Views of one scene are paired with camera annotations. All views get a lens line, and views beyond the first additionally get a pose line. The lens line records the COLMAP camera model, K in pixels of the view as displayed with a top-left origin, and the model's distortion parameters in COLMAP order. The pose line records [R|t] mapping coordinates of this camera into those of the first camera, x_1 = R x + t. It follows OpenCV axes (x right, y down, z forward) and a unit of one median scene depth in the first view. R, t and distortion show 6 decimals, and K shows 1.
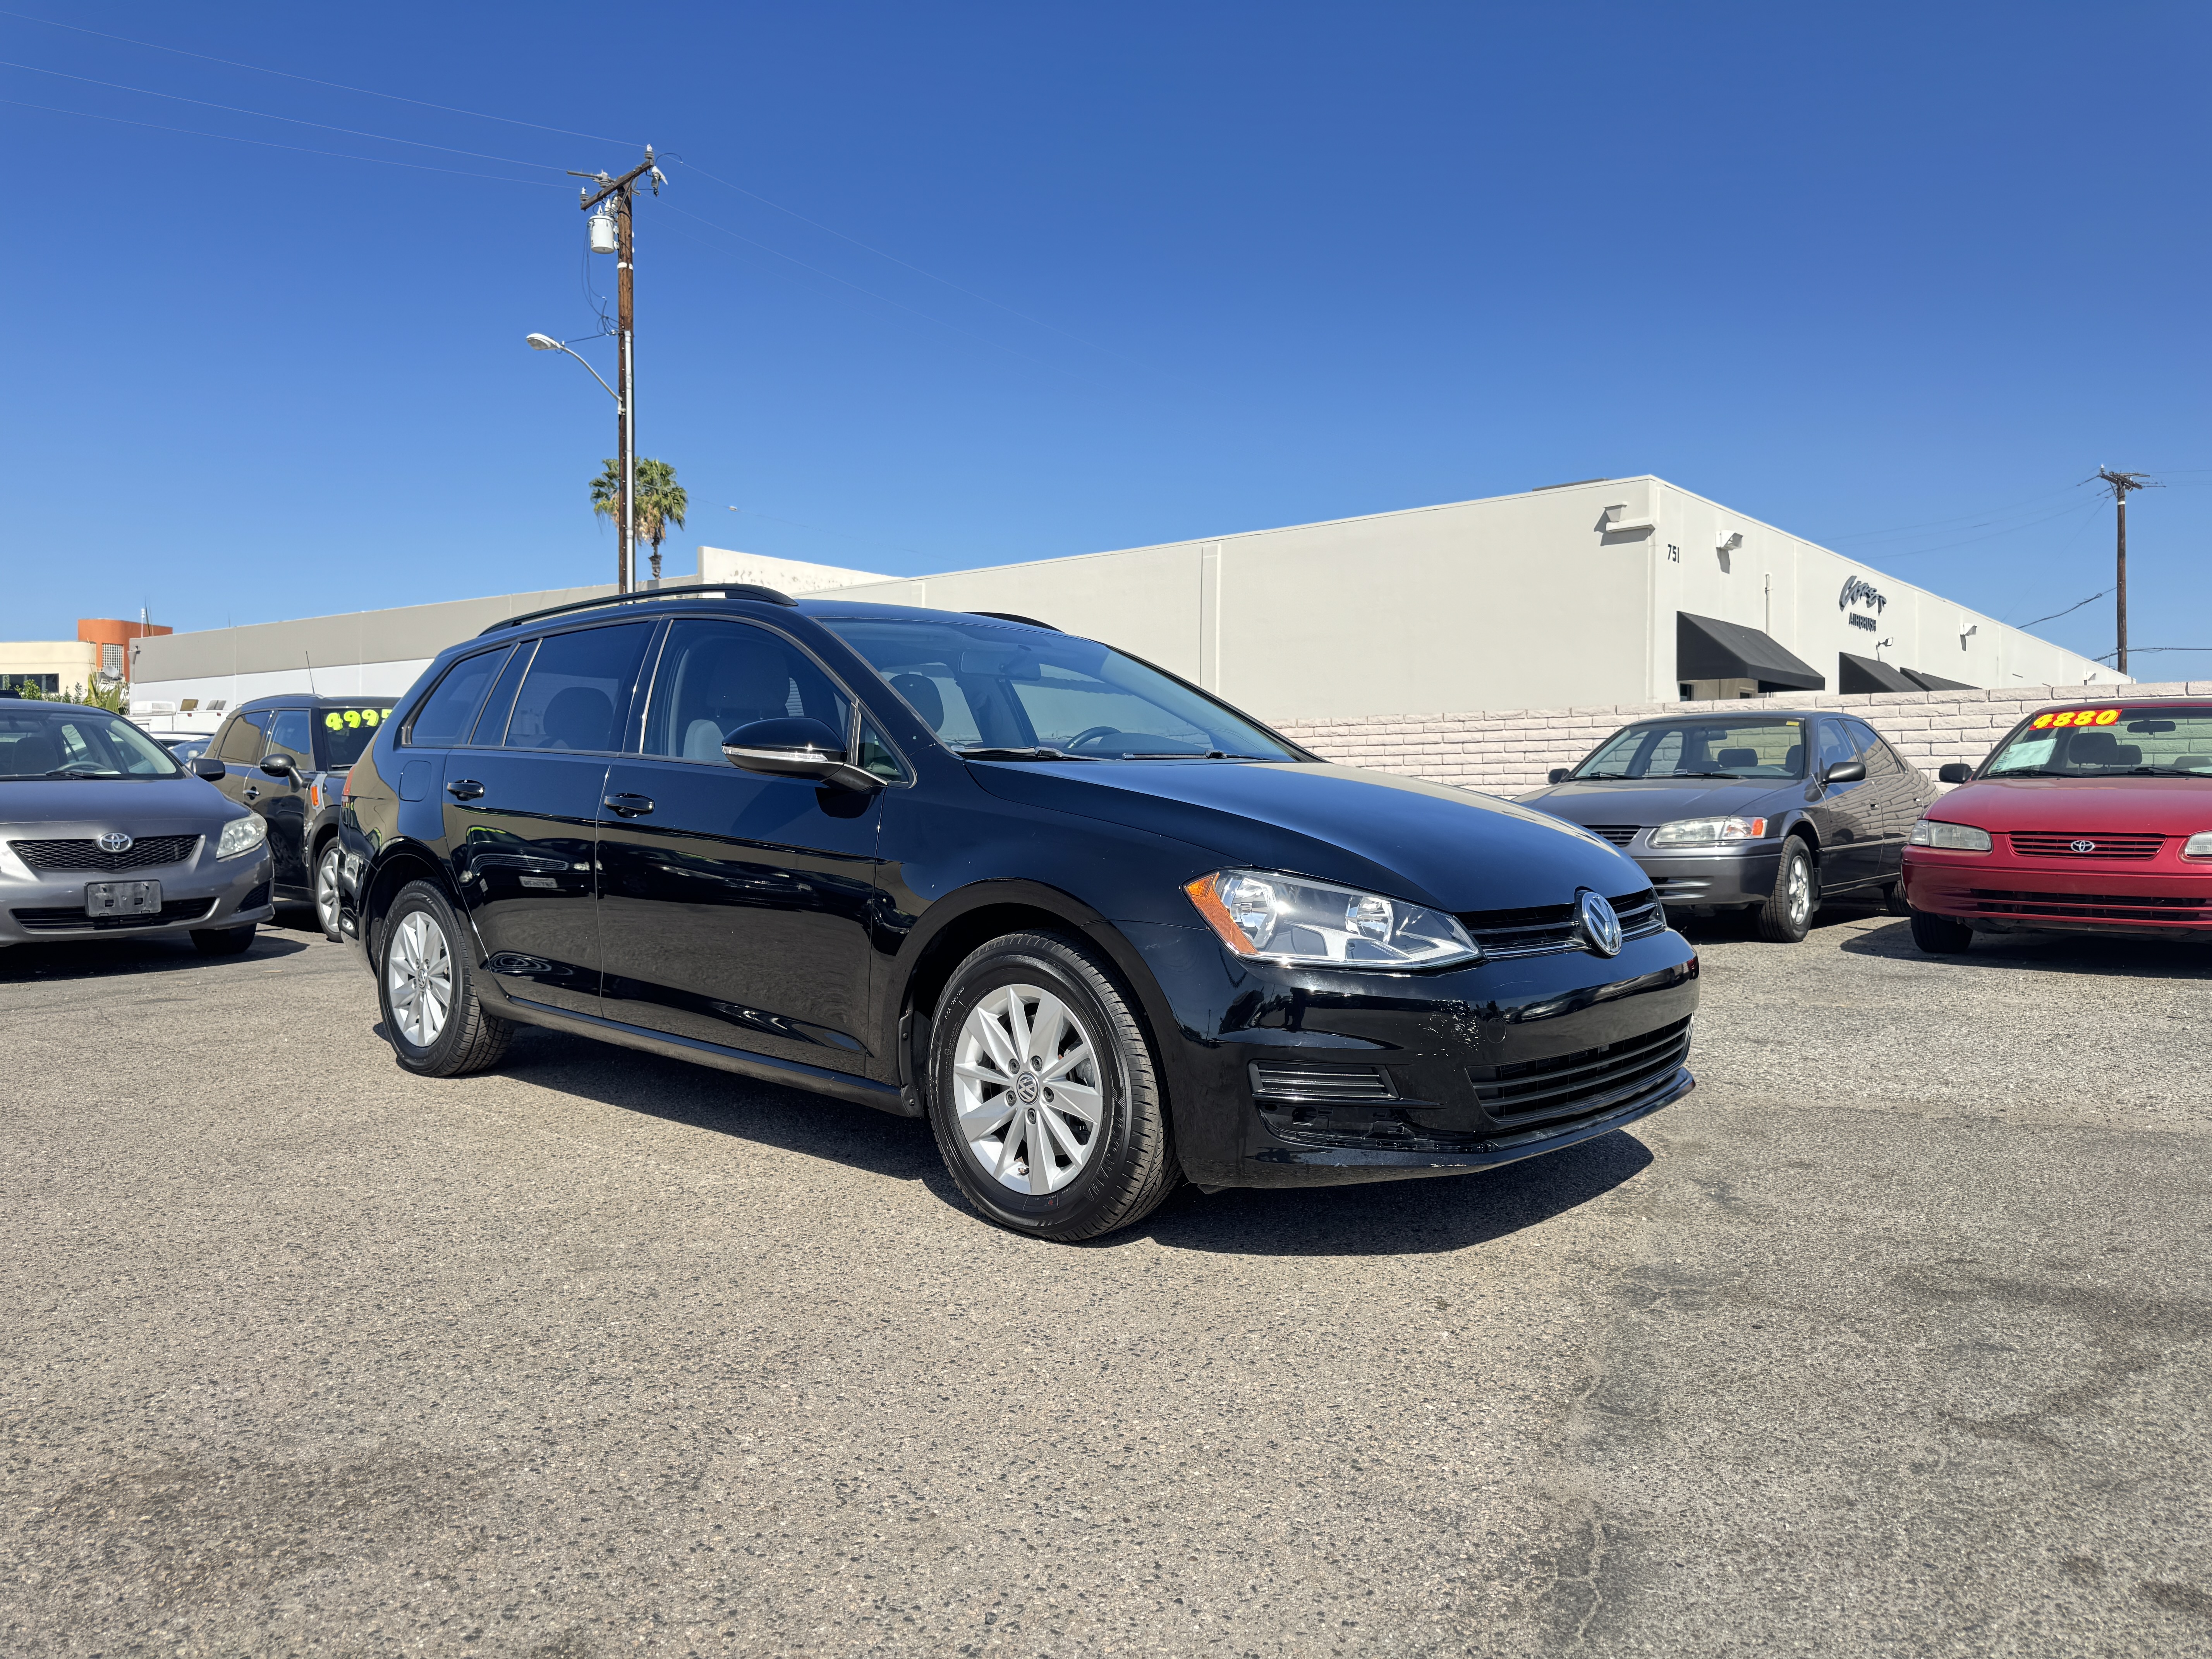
lens RADIAL K [[1523.2, 0, 1096.8], [0, 1523.2, 837.5], [0, 0, 1]] dist [0.042351, -0.053332]
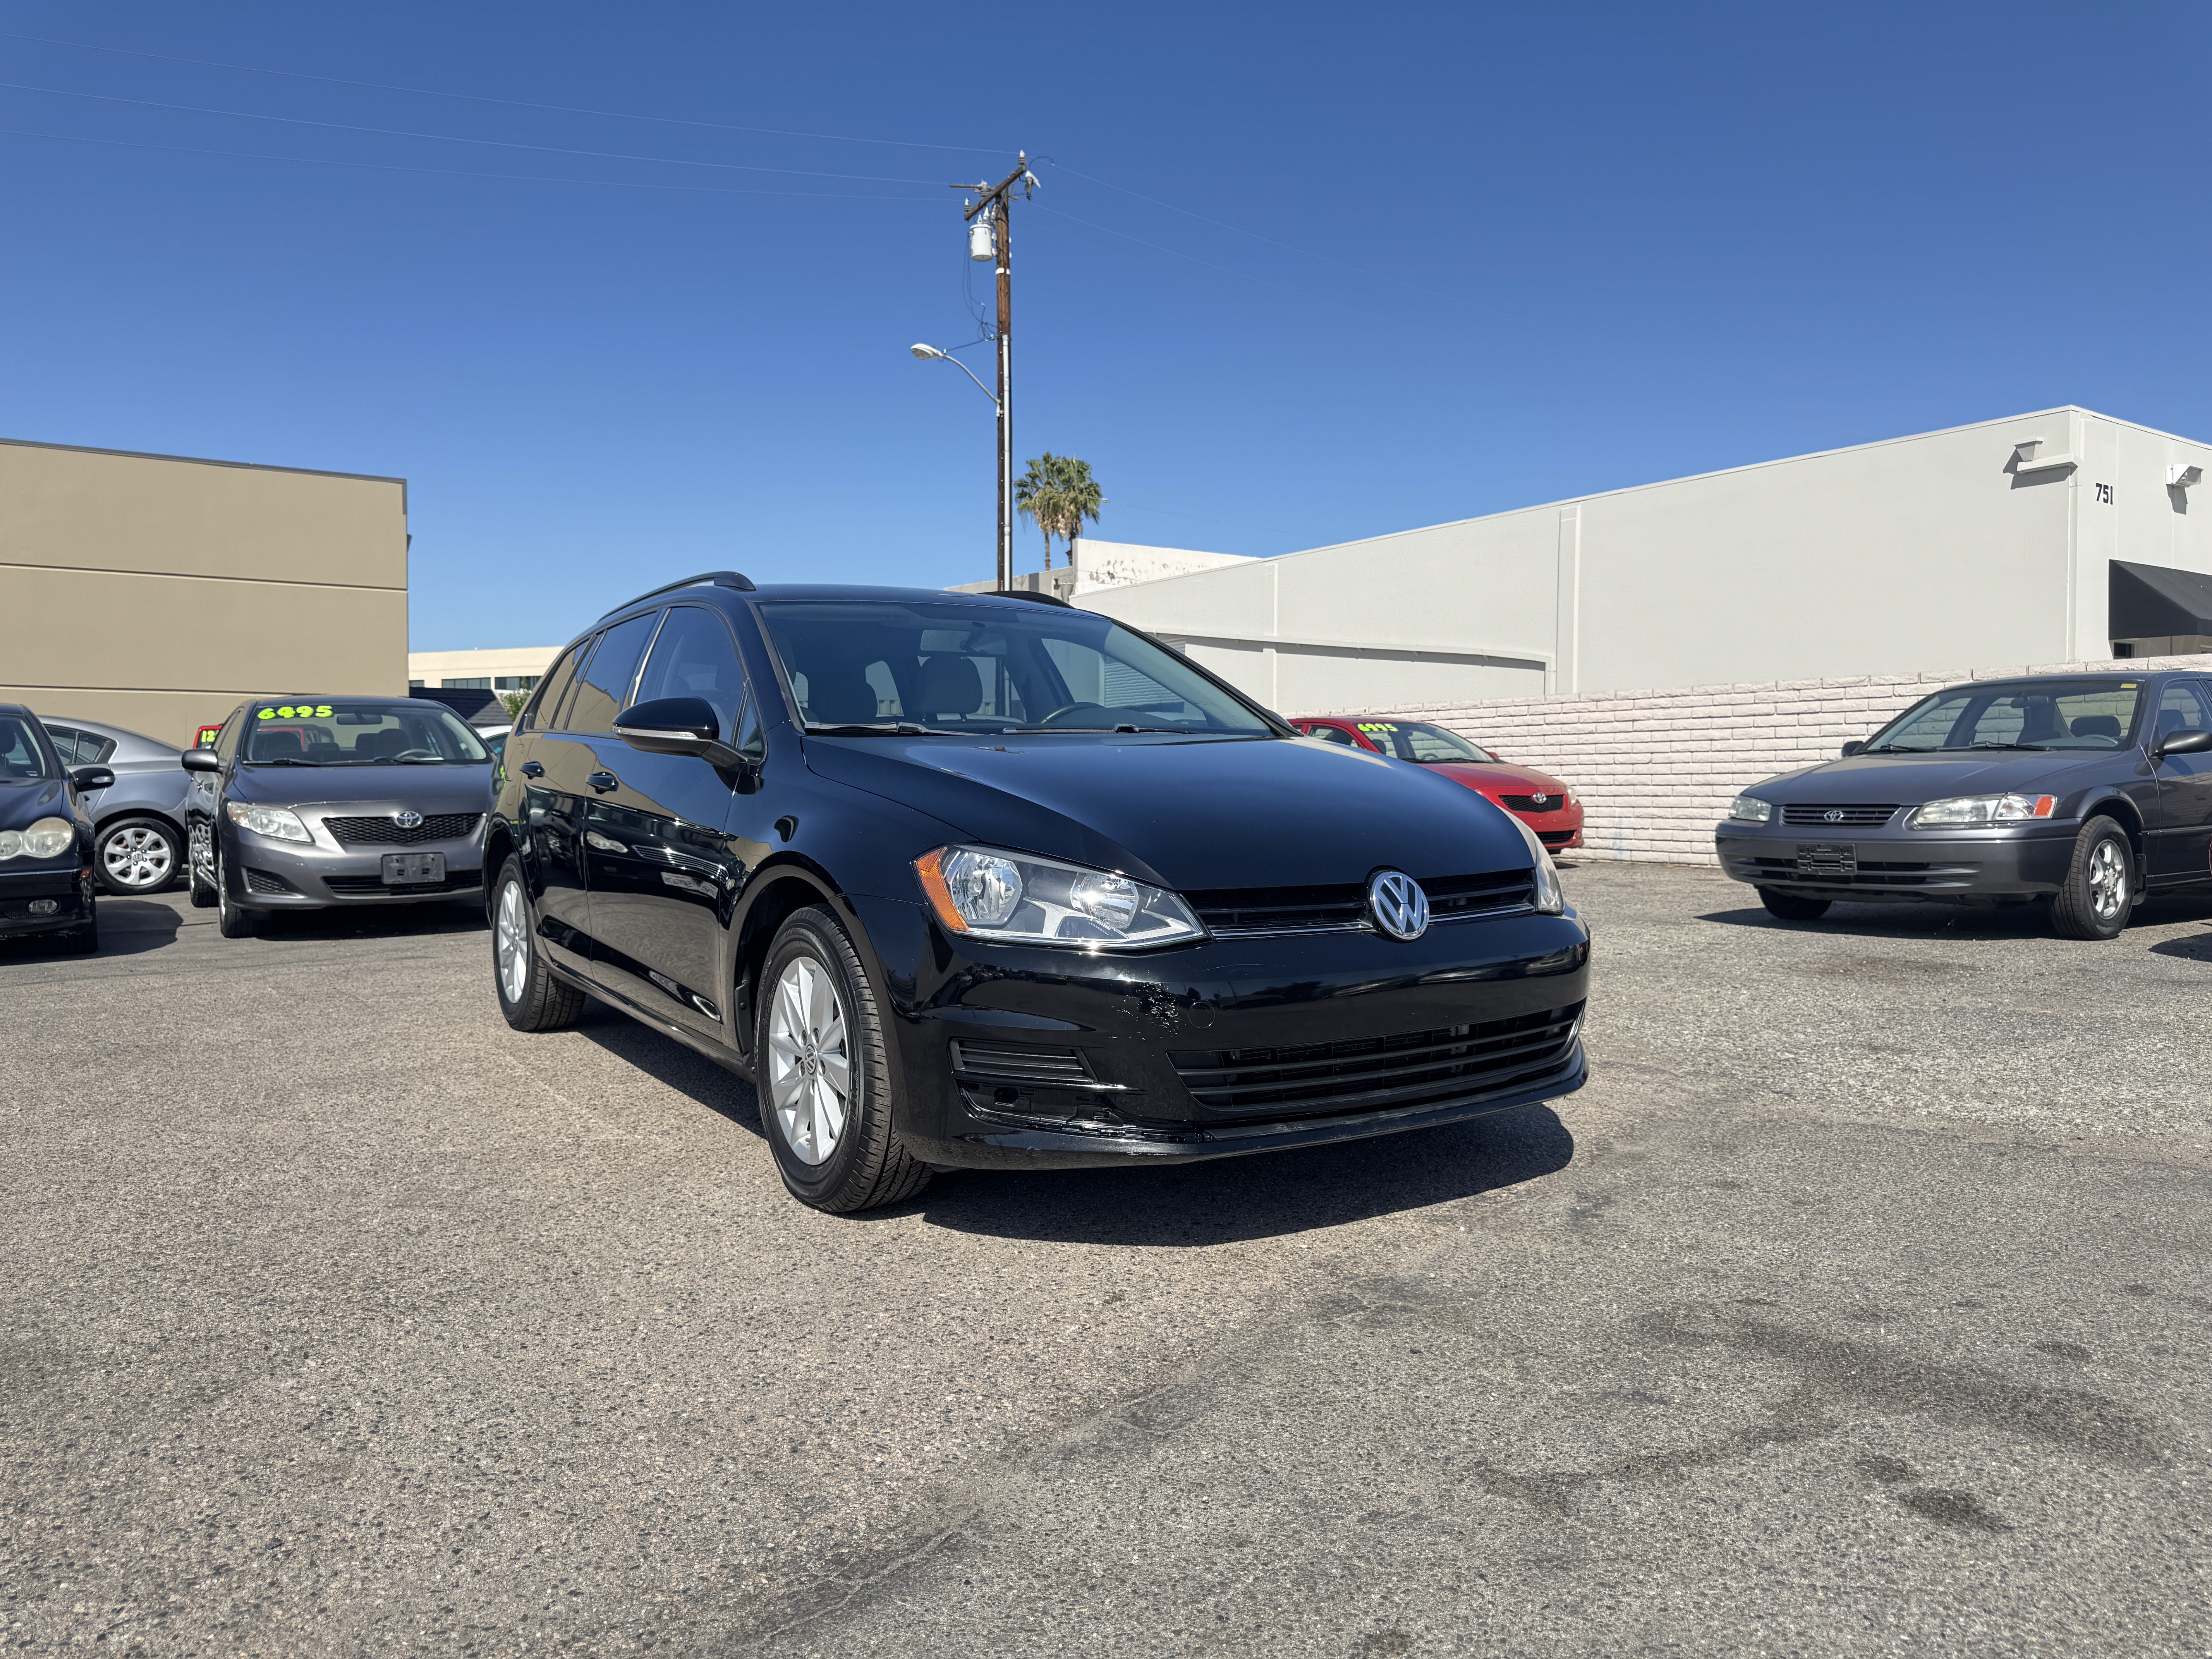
lens RADIAL K [[1523.2, 0, 1105.6], [0, 1523.2, 843.1], [0, 0, 1]] dist [0.042351, -0.053332]
pose [[0.966784, 0.005772, -0.255531, 0.406695], [-0.001894, 0.999879, 0.015420, 0.005222], [0.255590, -0.014424, 0.966678, 0.072298]]
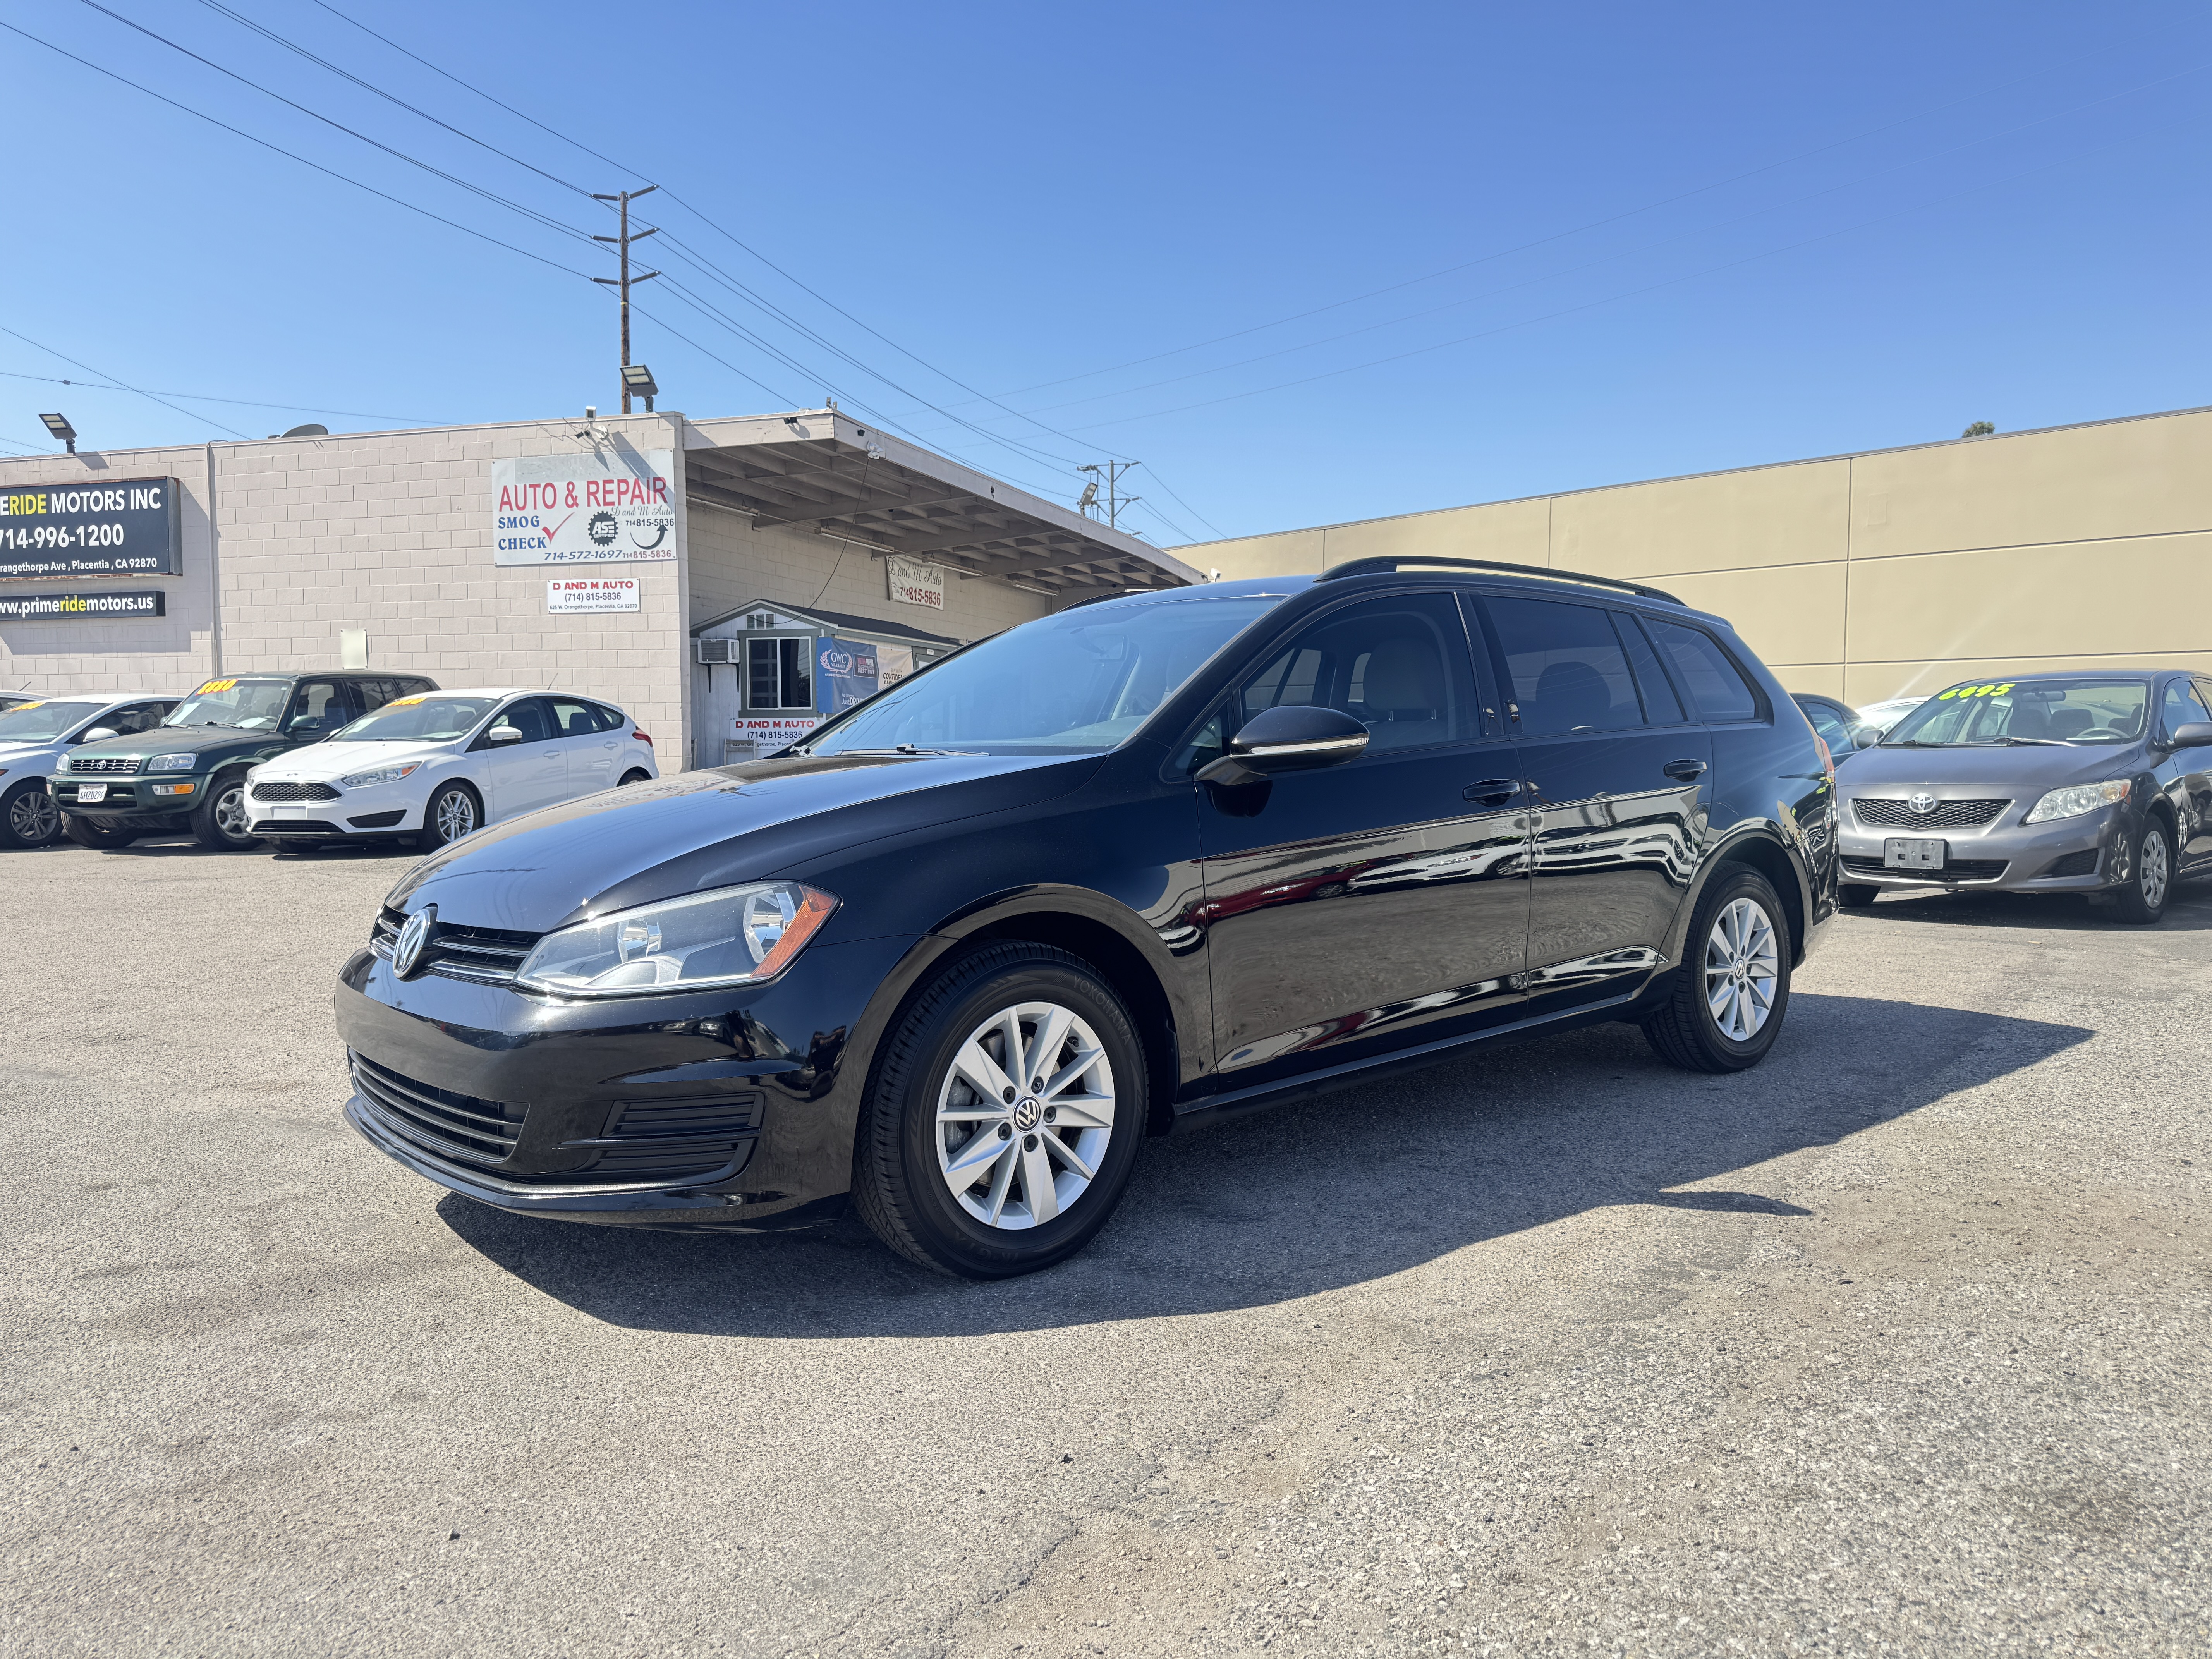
lens RADIAL K [[1523.2, 0, 1125.3], [0, 1523.2, 833.4], [0, 0, 1]] dist [0.042351, -0.053332]
pose [[-0.107526, 0.051218, -0.992882, 1.418006], [-0.021560, 0.998317, 0.053833, -0.065588], [0.993968, 0.027195, -0.106241, 1.416304]]
